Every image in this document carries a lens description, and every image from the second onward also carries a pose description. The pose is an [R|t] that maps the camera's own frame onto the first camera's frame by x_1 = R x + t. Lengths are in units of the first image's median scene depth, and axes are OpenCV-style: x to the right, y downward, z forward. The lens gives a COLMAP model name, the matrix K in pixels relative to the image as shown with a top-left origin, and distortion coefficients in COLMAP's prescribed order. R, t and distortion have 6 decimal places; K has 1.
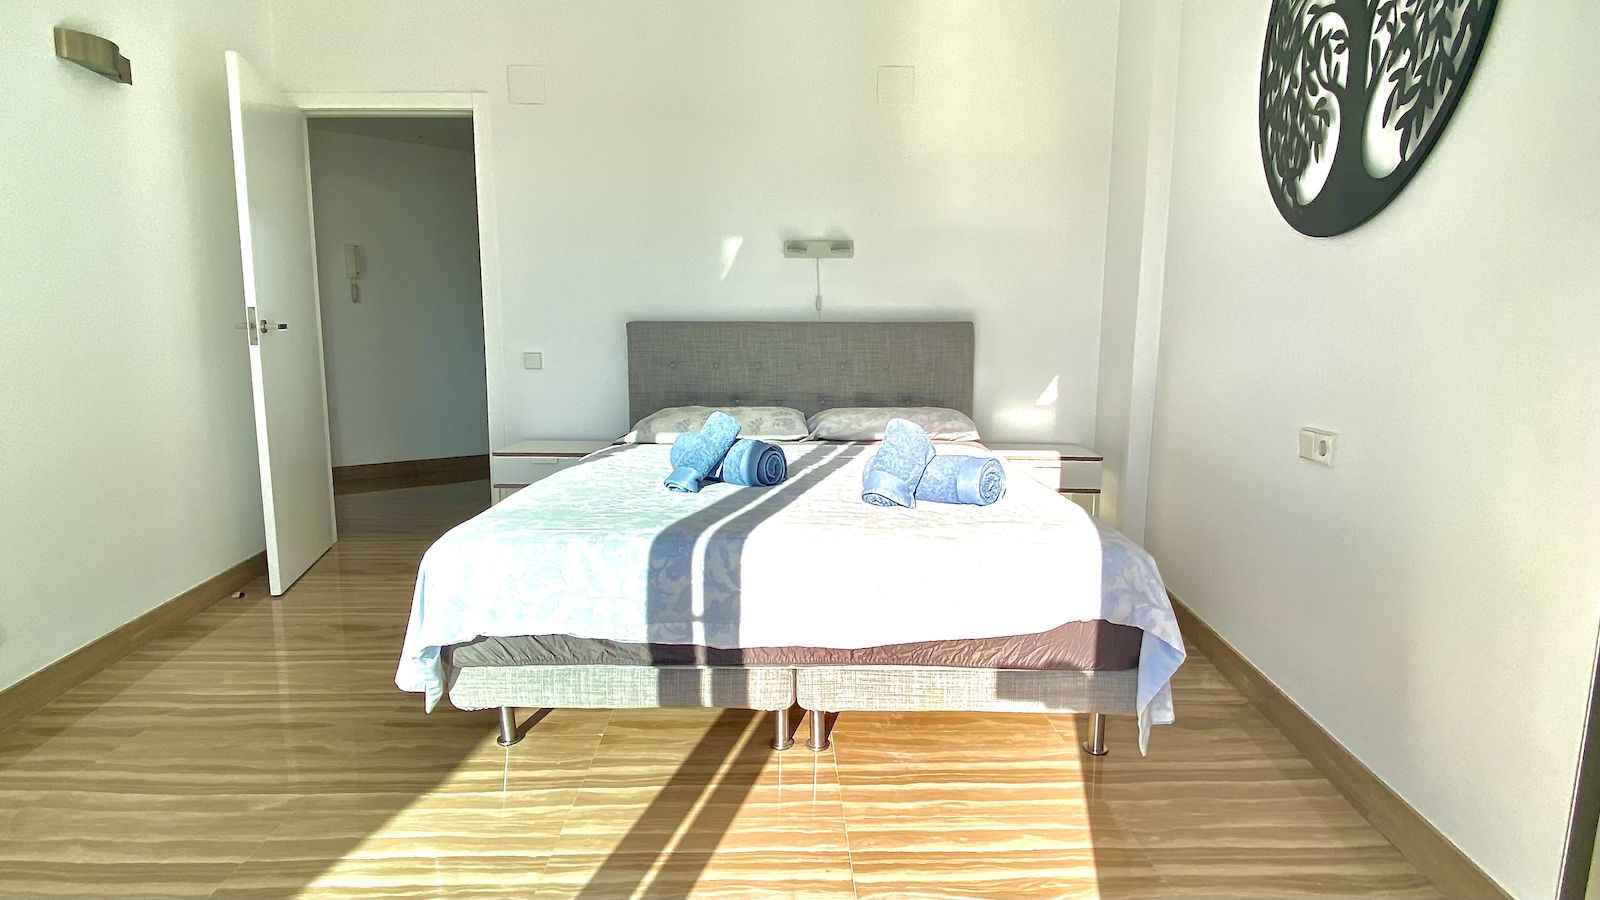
lens RADIAL K [[644.1, 0, 800.8], [0, 644.1, 448.7], [0, 0, 1]] dist [0.043634, -0.036991]
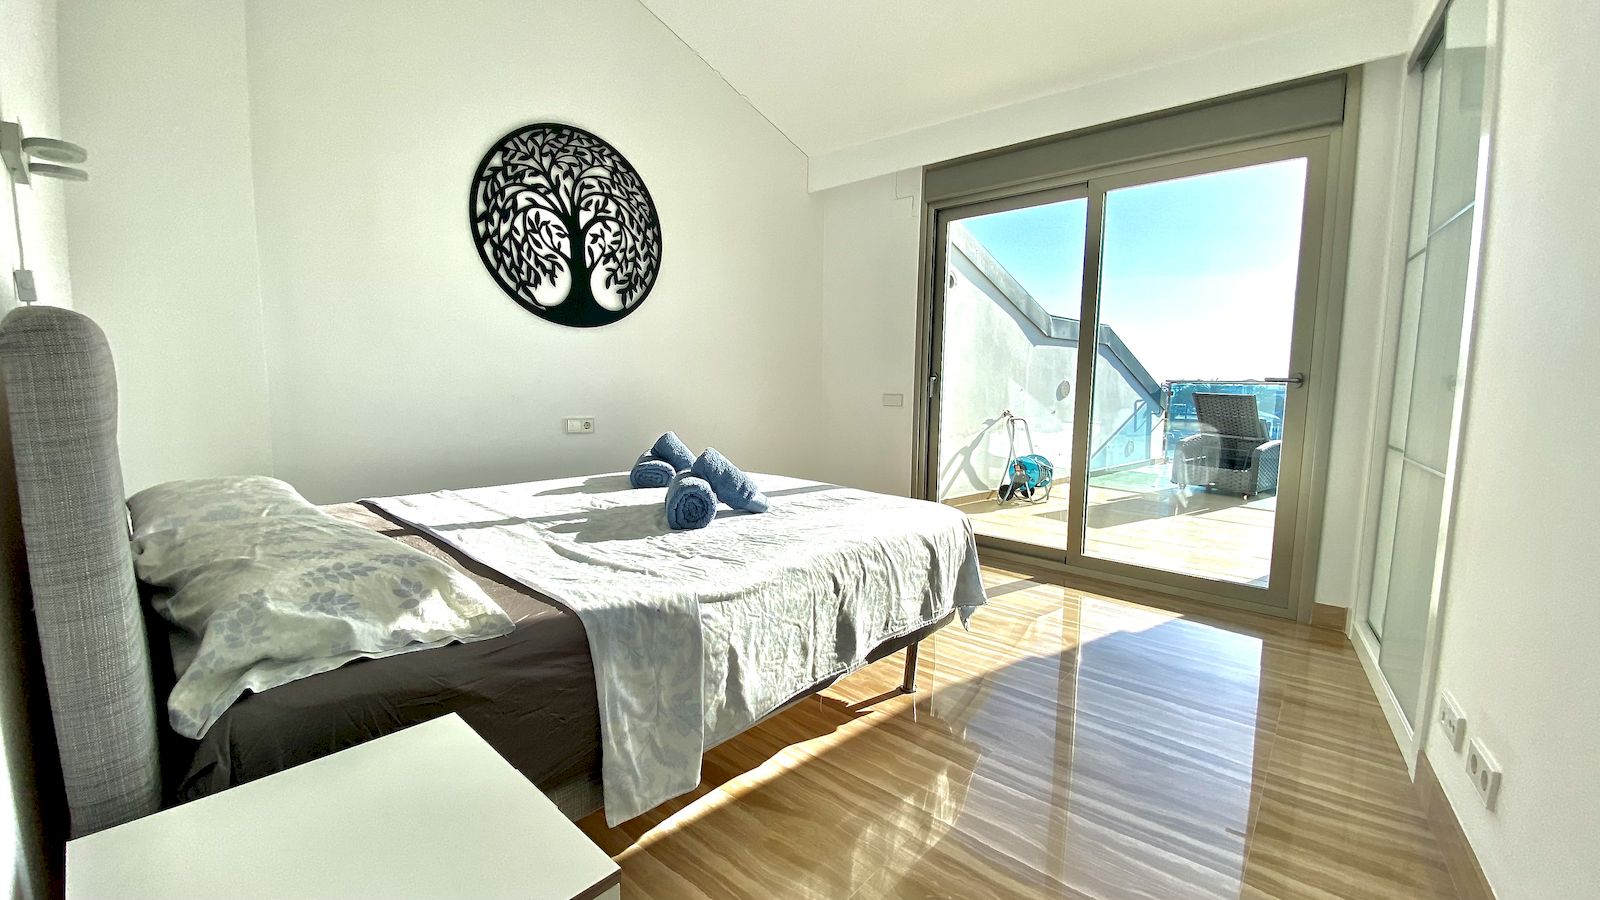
lens RADIAL K [[644.1, 0, 800.8], [0, 644.1, 448.7], [0, 0, 1]] dist [0.043634, -0.036991]
pose [[-0.726934, -0.079701, 0.682066, -1.203868], [0.114030, 0.965443, 0.234345, -0.359030], [-0.677173, 0.248129, -0.692725, 2.095277]]
